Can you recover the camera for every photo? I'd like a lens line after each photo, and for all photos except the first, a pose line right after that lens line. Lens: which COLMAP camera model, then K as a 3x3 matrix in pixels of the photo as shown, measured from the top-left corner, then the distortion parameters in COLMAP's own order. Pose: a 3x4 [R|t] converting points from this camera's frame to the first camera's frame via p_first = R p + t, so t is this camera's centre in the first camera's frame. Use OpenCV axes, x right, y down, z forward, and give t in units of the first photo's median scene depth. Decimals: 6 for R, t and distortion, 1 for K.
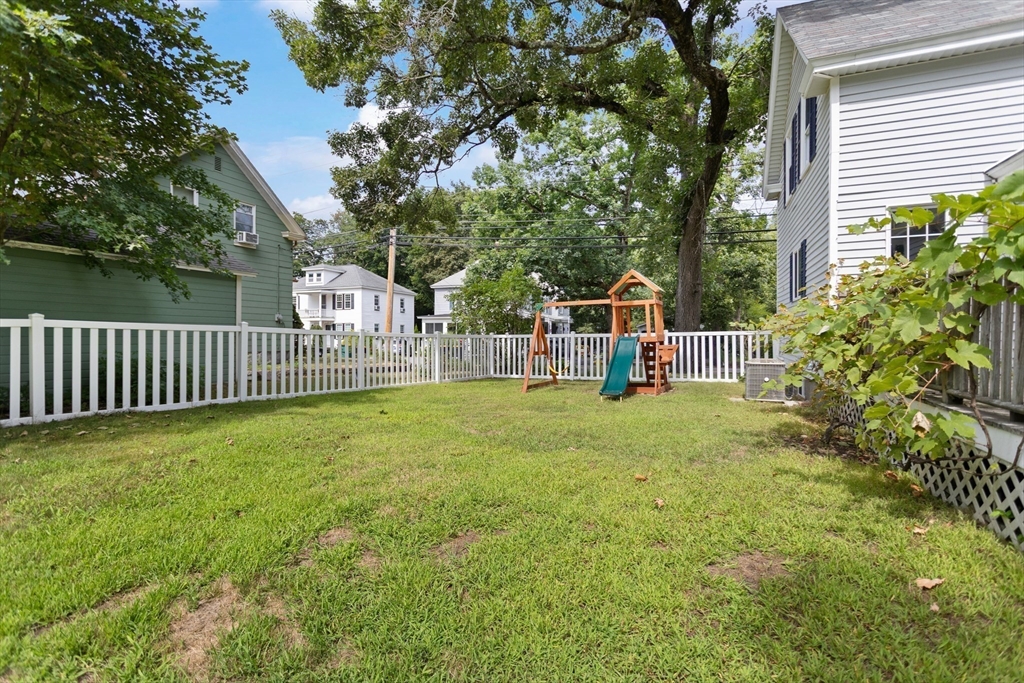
lens RADIAL K [[481.2, 0, 512.0], [0, 481.2, 340.3], [0, 0, 1]] dist [-0.004258, 0.002670]
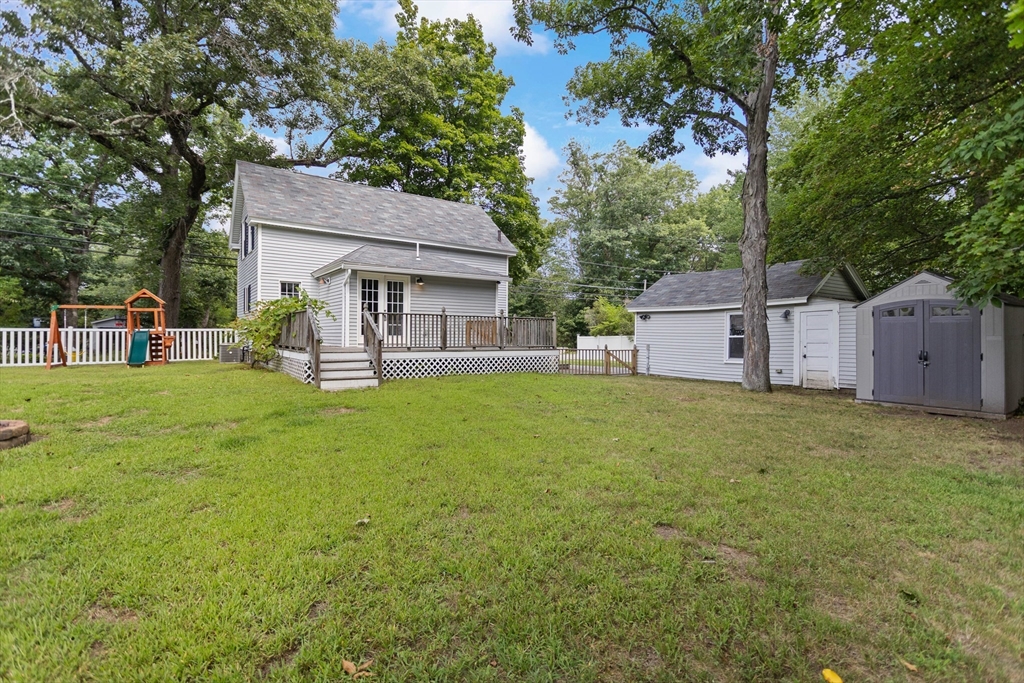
lens RADIAL K [[481.2, 0, 511.3], [0, 481.2, 339.0], [0, 0, 1]] dist [-0.004258, 0.002670]
pose [[0.530235, 0.002126, 0.847848, -0.260194], [0.000408, 0.999996, -0.002763, 0.014119], [-0.847850, 0.001811, 0.530232, -0.501206]]
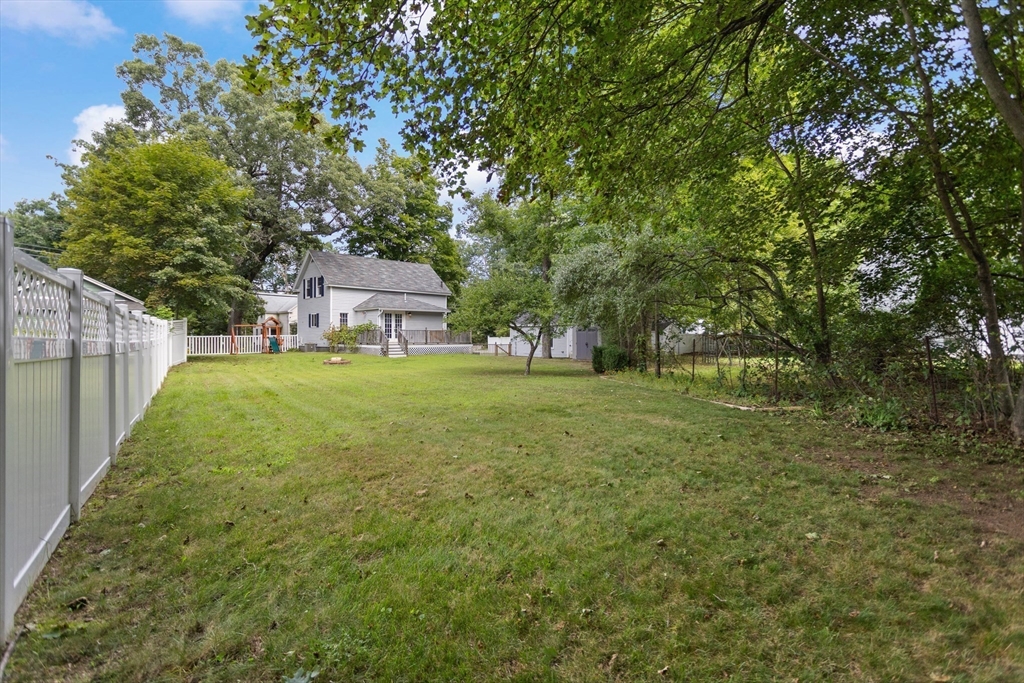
lens RADIAL K [[481.2, 0, 512.2], [0, 481.2, 339.3], [0, 0, 1]] dist [-0.004258, 0.002670]
pose [[0.382140, -0.001830, 0.924103, -1.313790], [0.006286, 0.999980, -0.000619, 0.013447], [-0.924083, 0.006046, 0.382143, -1.056800]]
